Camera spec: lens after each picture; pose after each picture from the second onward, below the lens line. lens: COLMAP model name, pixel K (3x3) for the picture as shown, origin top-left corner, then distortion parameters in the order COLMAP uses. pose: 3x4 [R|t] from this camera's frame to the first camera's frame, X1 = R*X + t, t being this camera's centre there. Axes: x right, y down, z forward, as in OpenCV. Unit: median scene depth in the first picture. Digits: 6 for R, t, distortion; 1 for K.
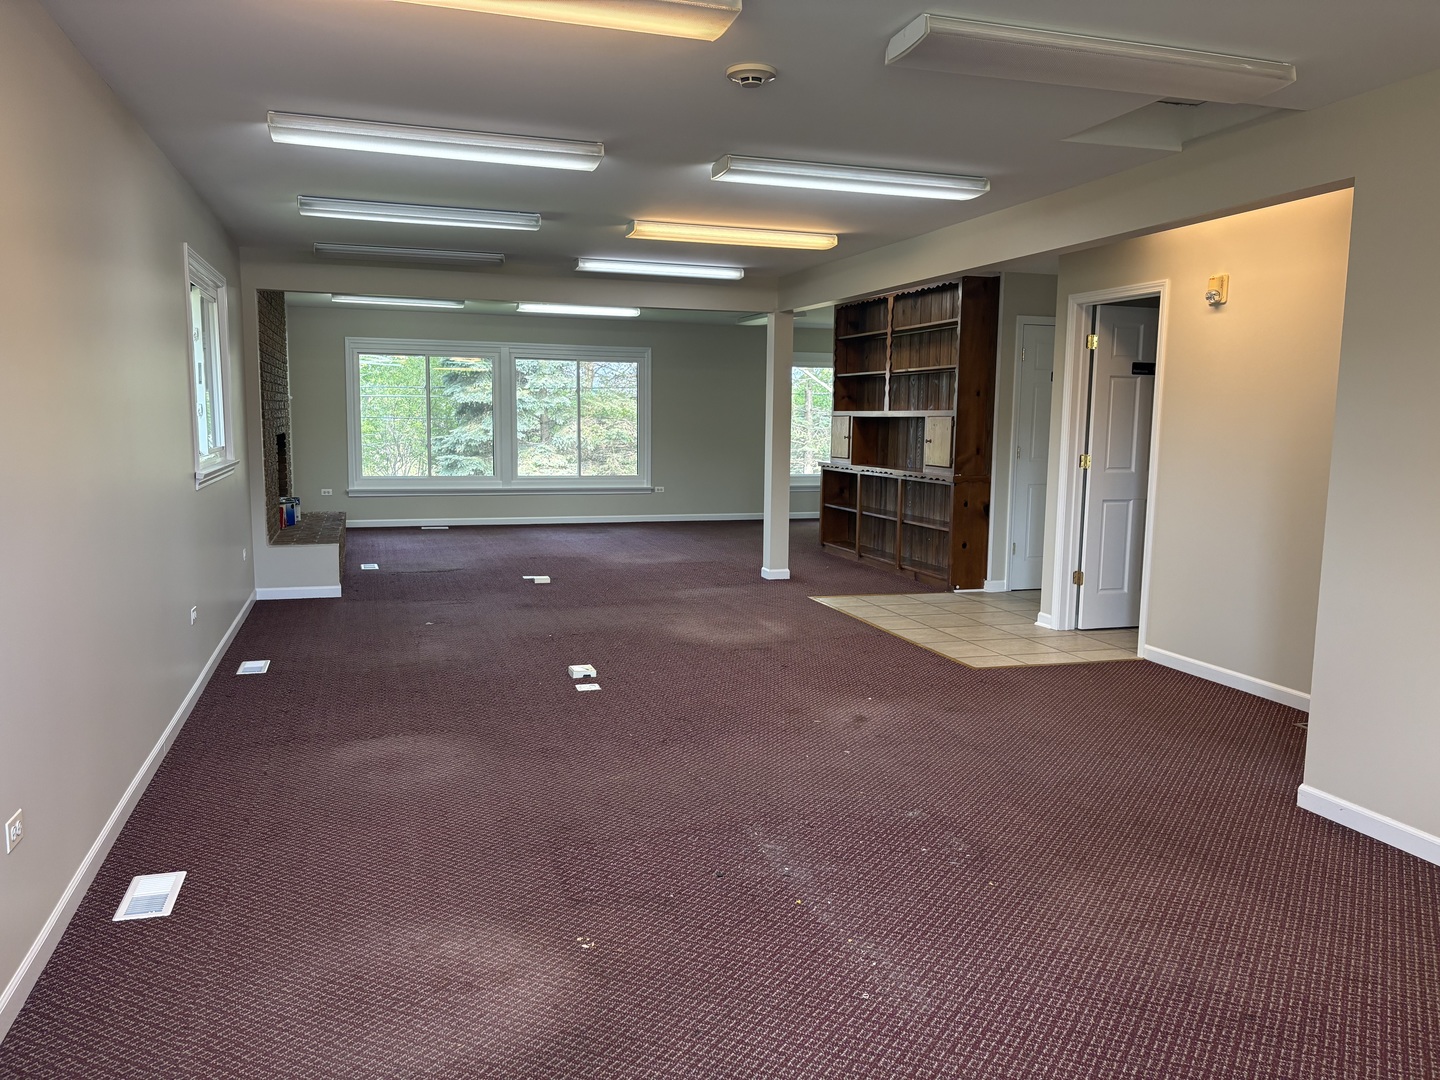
lens RADIAL K [[1088.1, 0, 720.0], [0, 1088.1, 540.0], [0, 0, 1]] dist [0.003175, 0.000824]
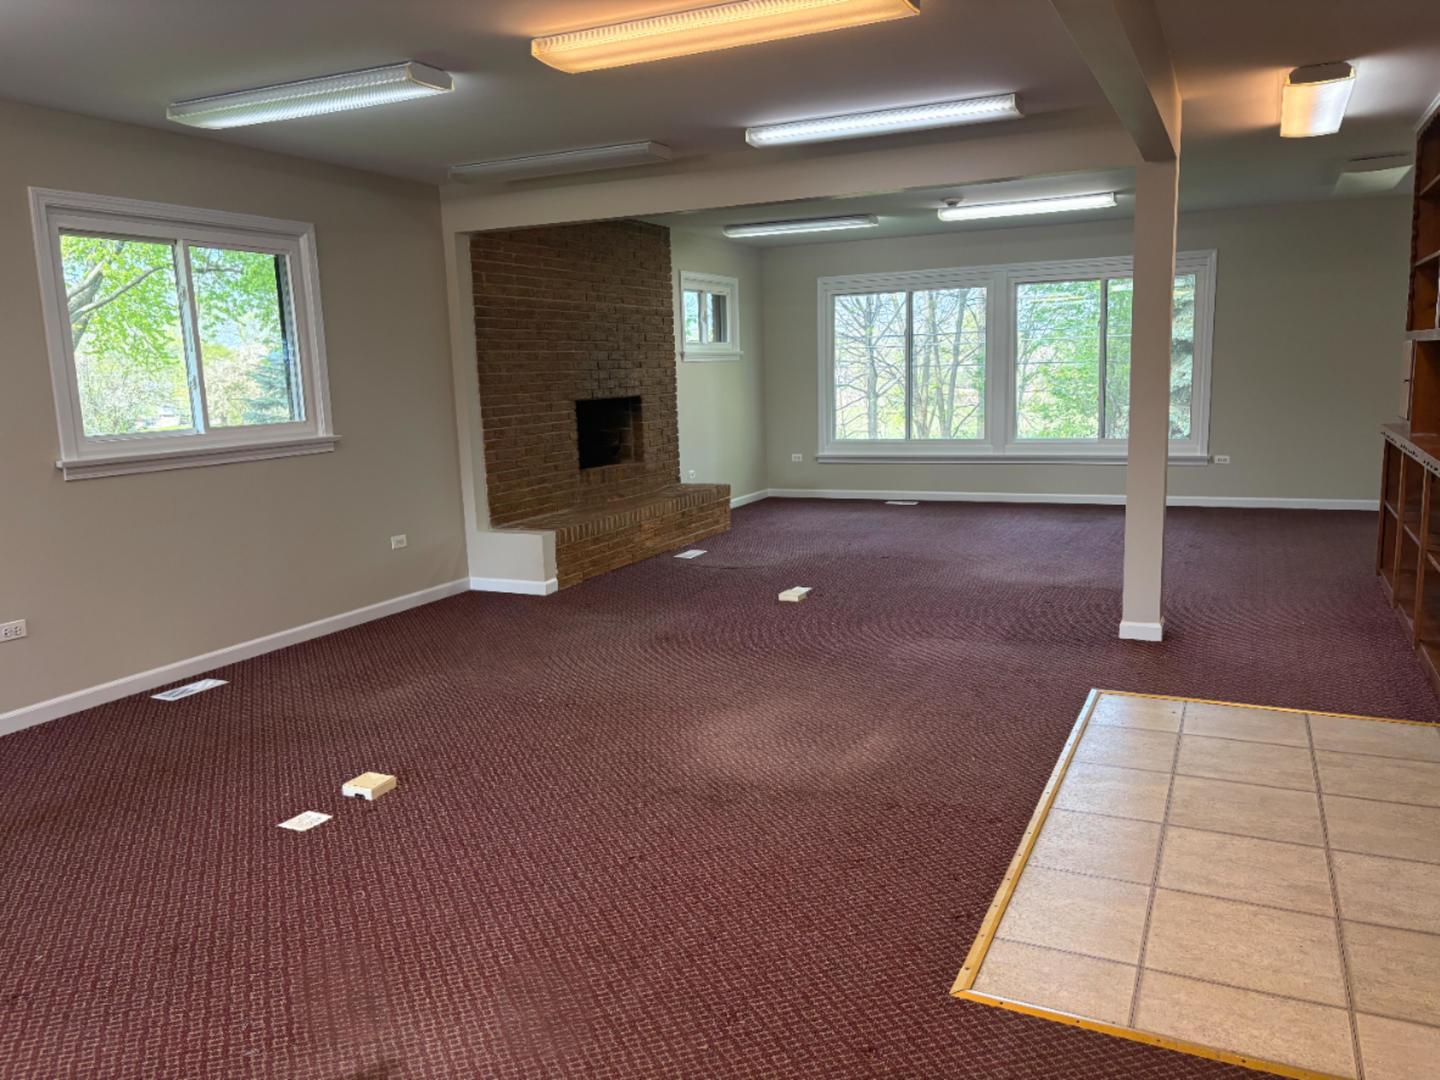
lens RADIAL K [[1098.9, 0, 720.2], [0, 1098.9, 506.0], [0, 0, 1]] dist [0.005223, 0.000520]
pose [[0.726903, 0.046350, -0.685174, 0.202289], [-0.034533, 0.998925, 0.030938, -0.029878], [0.685871, 0.001172, 0.727722, 0.310354]]
